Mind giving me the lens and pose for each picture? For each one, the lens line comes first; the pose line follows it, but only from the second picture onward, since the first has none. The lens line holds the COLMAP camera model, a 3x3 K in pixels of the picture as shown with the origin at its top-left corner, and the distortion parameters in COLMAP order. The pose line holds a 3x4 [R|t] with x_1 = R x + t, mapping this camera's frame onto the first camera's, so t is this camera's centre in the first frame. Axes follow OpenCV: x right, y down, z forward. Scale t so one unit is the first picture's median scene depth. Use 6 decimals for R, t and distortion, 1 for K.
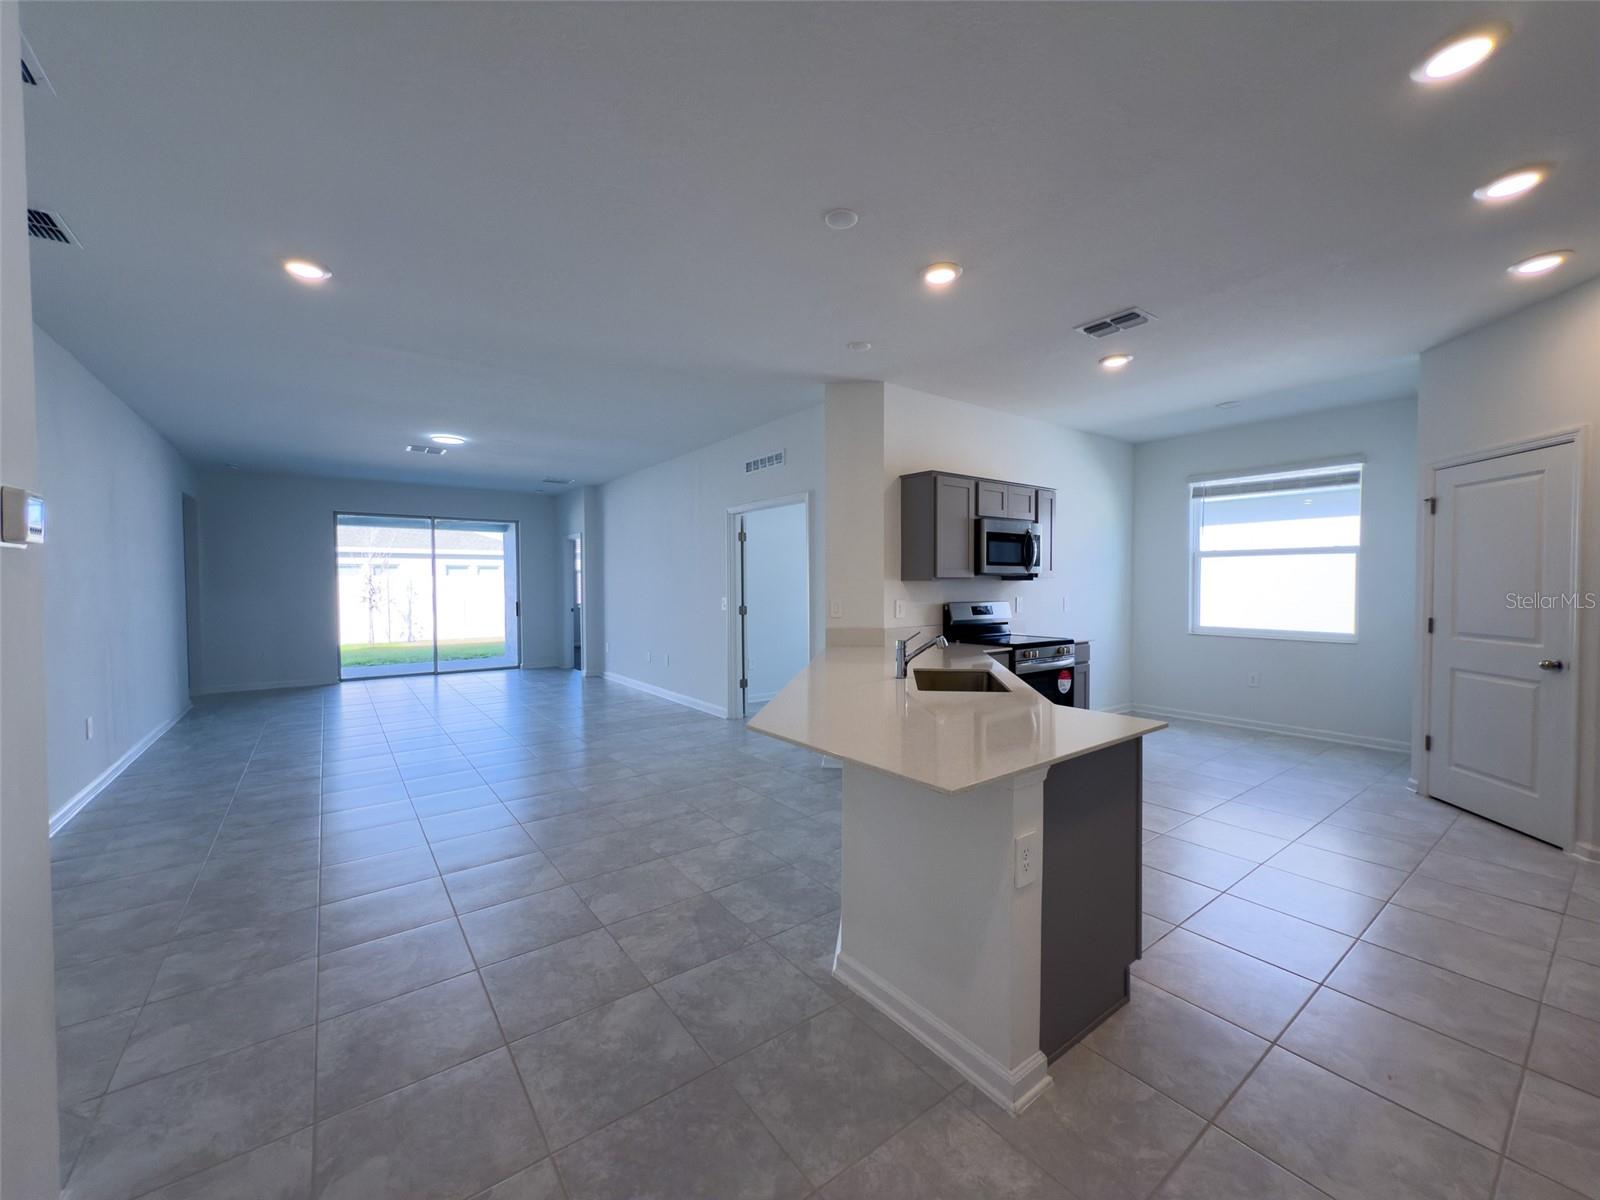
lens RADIAL K [[634.8, 0, 800.3], [0, 634.8, 598.8], [0, 0, 1]] dist [0.000687, 0.000568]
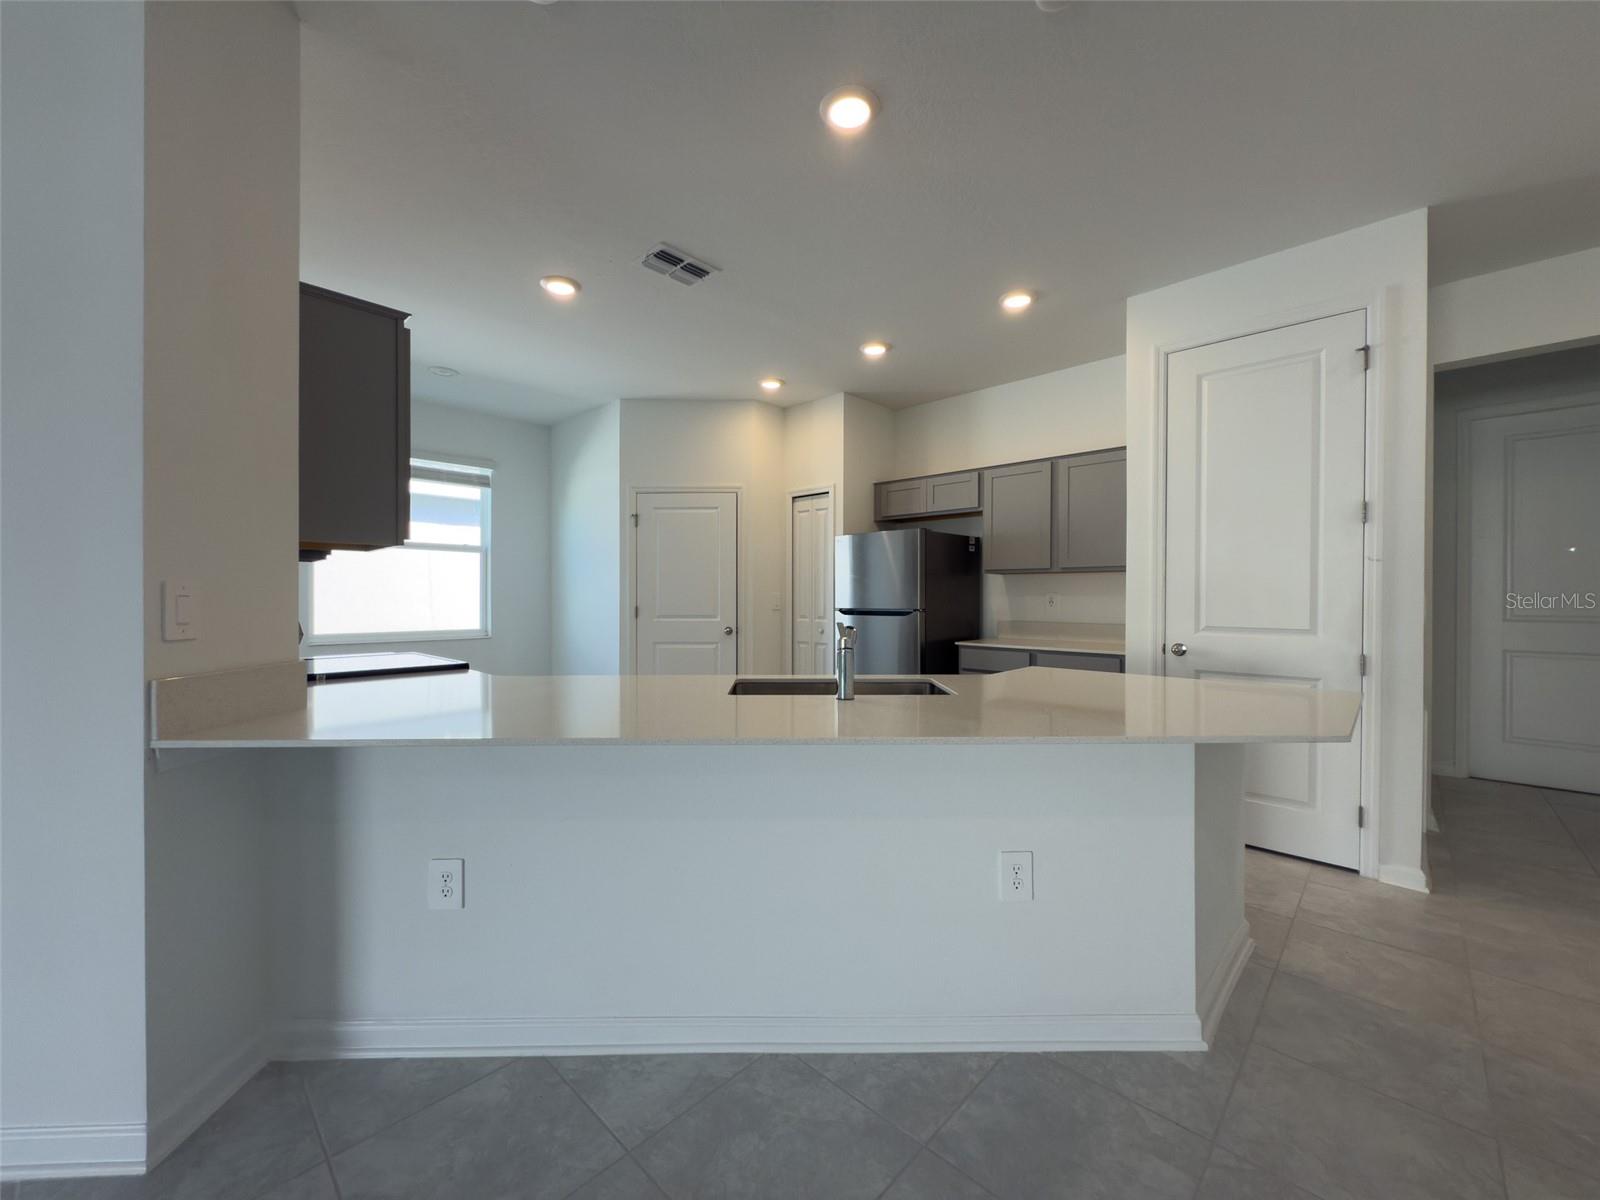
lens RADIAL K [[634.8, 0, 797.7], [0, 634.8, 601.2], [0, 0, 1]] dist [0.000687, 0.000568]
pose [[-0.166046, -0.004798, 0.986106, -0.349007], [0.024242, 0.999666, 0.008946, 0.016869], [-0.985820, 0.025391, -0.165875, 0.897707]]
